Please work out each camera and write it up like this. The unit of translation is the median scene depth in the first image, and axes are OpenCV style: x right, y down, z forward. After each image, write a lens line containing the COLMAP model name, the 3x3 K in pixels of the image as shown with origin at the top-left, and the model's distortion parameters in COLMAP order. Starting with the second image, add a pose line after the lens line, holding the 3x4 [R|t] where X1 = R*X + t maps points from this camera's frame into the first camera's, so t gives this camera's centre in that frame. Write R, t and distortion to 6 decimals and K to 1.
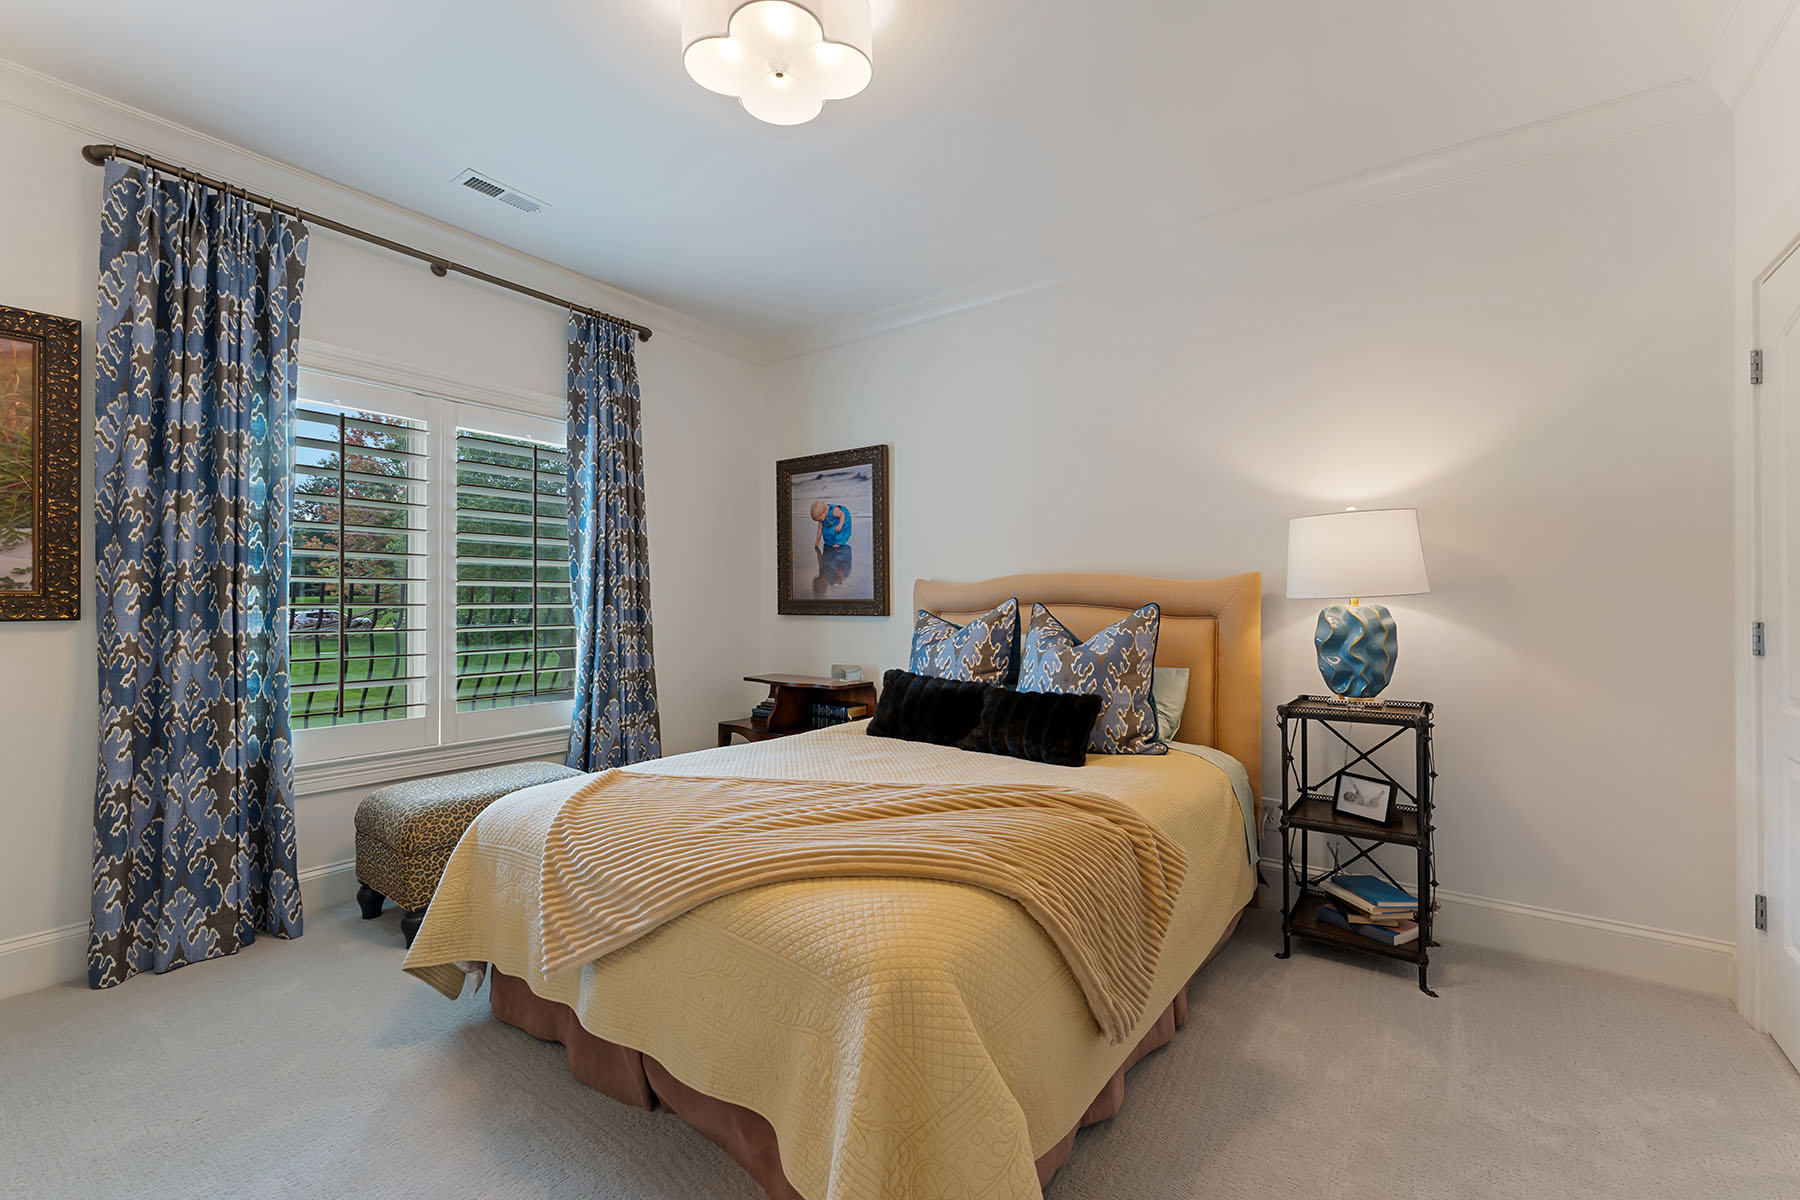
lens RADIAL K [[727.8, 0, 899.8], [0, 727.8, 599.7], [0, 0, 1]] dist [0.001646, 0.000730]
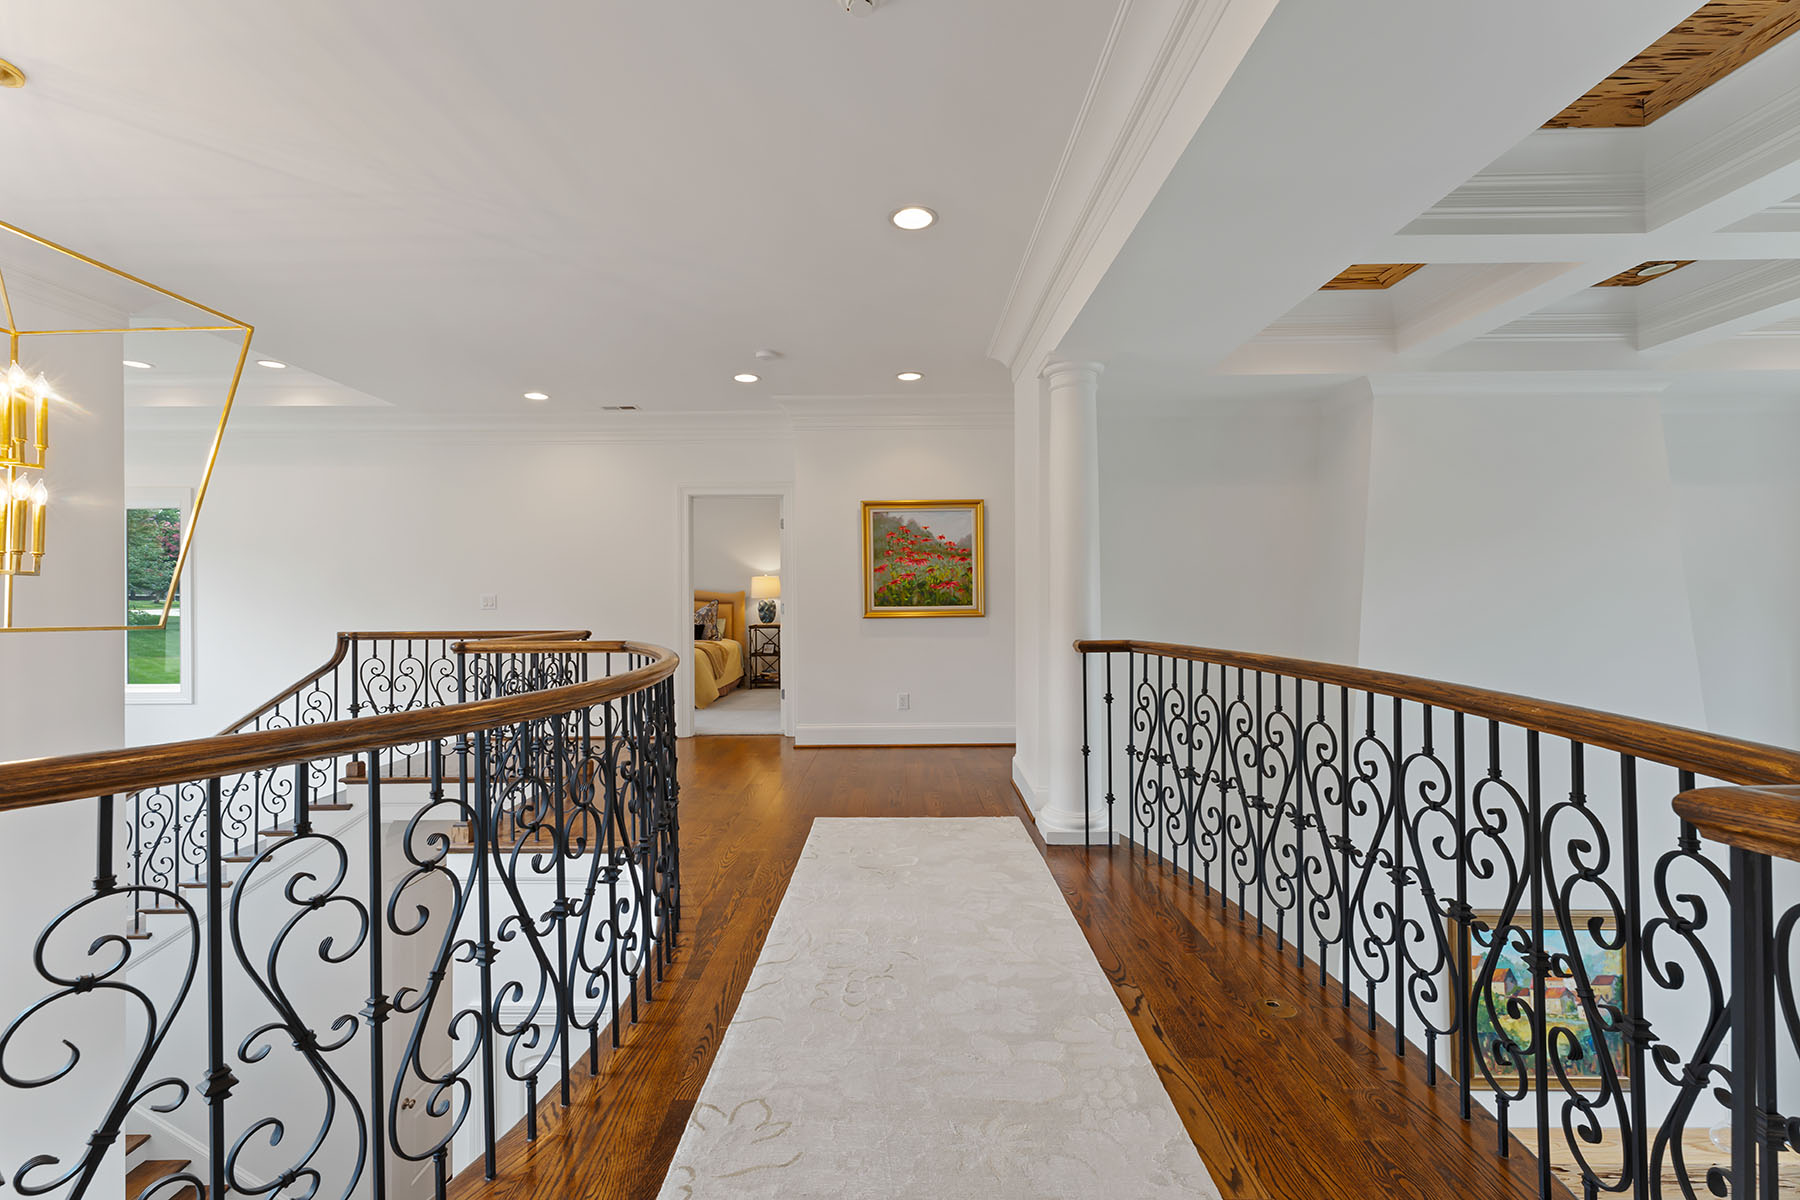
lens RADIAL K [[727.8, 0, 895.8], [0, 727.8, 594.1], [0, 0, 1]] dist [0.001646, 0.000730]
pose [[0.793236, -0.000550, 0.608914, -1.135080], [0.000663, 1.000000, 0.000040, -0.020782], [-0.608914, 0.000372, 0.793236, -2.374028]]
